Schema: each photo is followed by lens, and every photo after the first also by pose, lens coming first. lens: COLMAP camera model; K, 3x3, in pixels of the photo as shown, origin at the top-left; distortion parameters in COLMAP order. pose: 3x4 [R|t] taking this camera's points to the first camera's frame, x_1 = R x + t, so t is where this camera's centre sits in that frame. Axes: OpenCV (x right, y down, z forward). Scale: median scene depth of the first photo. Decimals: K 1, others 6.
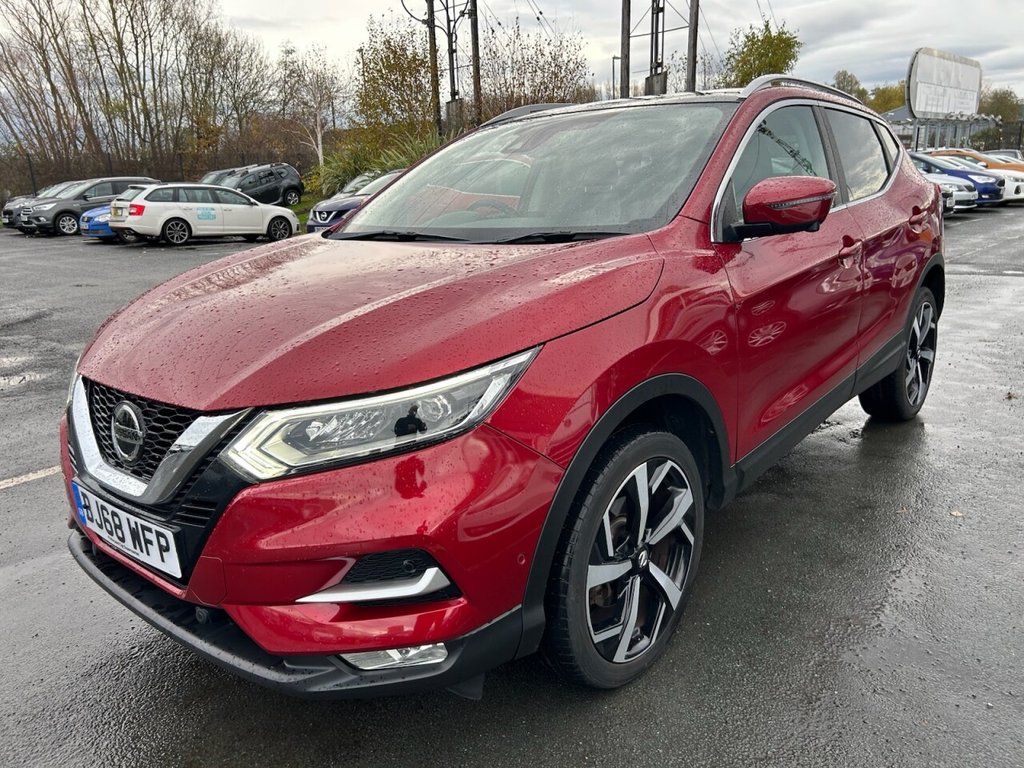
lens RADIAL K [[761.3, 0, 506.4], [0, 761.3, 388.0], [0, 0, 1]] dist [0.057731, -0.062201]
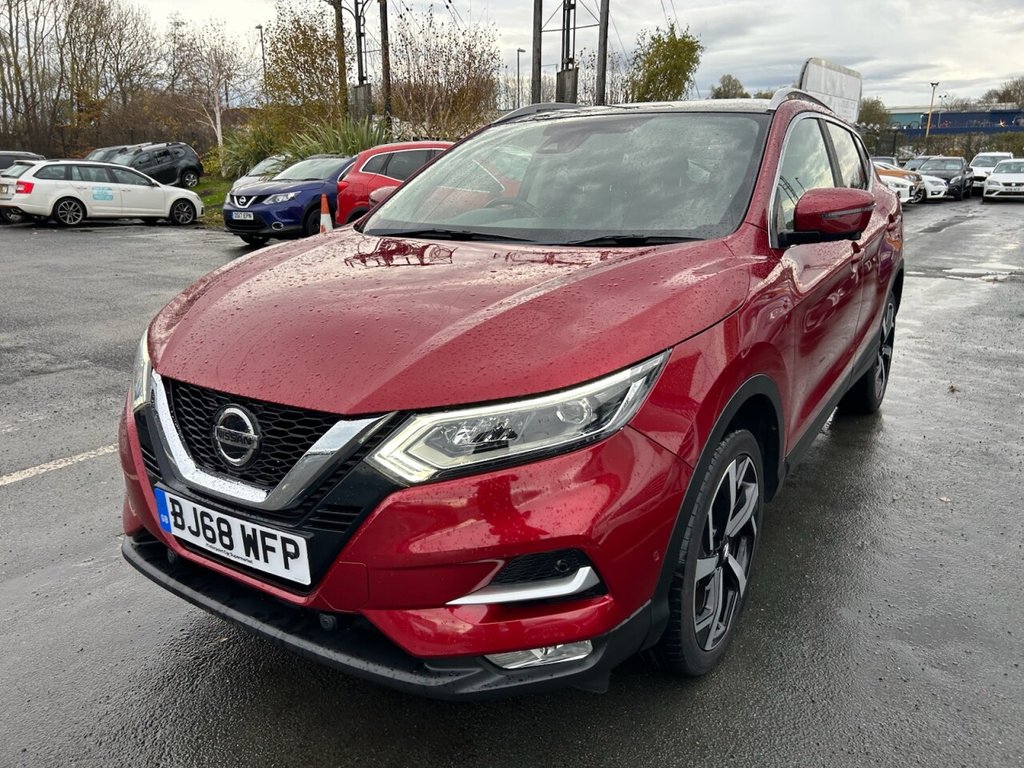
lens RADIAL K [[761.3, 0, 502.3], [0, 761.3, 385.6], [0, 0, 1]] dist [0.057731, -0.062201]
pose [[0.991506, -0.002184, 0.130044, -0.031484], [0.000867, 0.999948, 0.010185, -0.001709], [-0.130060, -0.009985, 0.991456, 0.000156]]
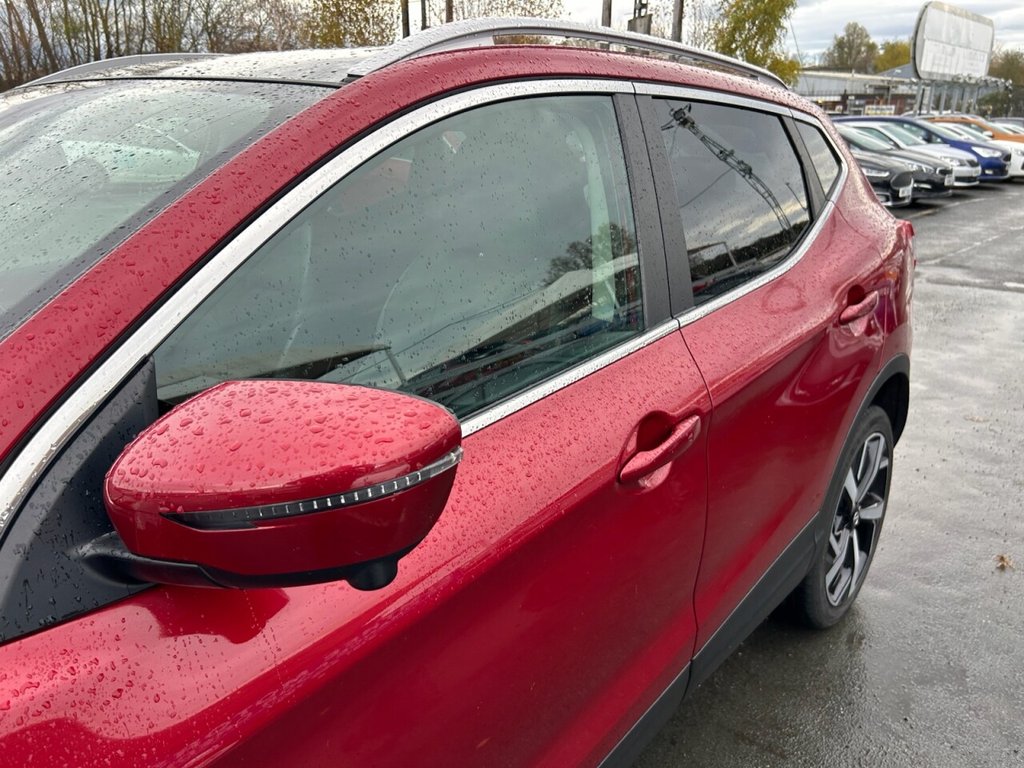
lens RADIAL K [[761.3, 0, 509.0], [0, 761.3, 368.2], [0, 0, 1]] dist [0.057731, -0.062201]
pose [[0.999096, 0.040525, 0.012856, 0.061599], [-0.041093, 0.998023, 0.047550, -0.041747], [-0.010903, -0.048035, 0.998786, 0.100326]]
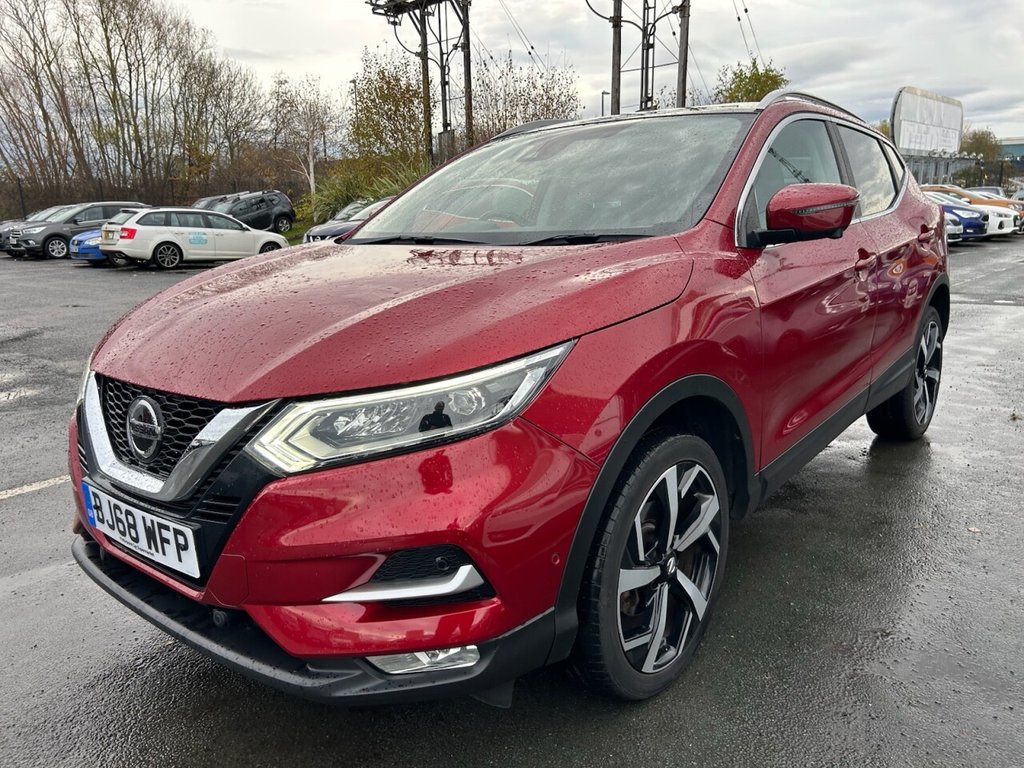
lens RADIAL K [[761.3, 0, 504.9], [0, 761.3, 391.3], [0, 0, 1]] dist [0.057731, -0.062201]
pose [[0.999832, 0.009076, 0.015948, -0.006057], [-0.008502, 0.999326, -0.035711, 0.004632], [-0.016261, 0.035569, 0.999235, 0.002739]]
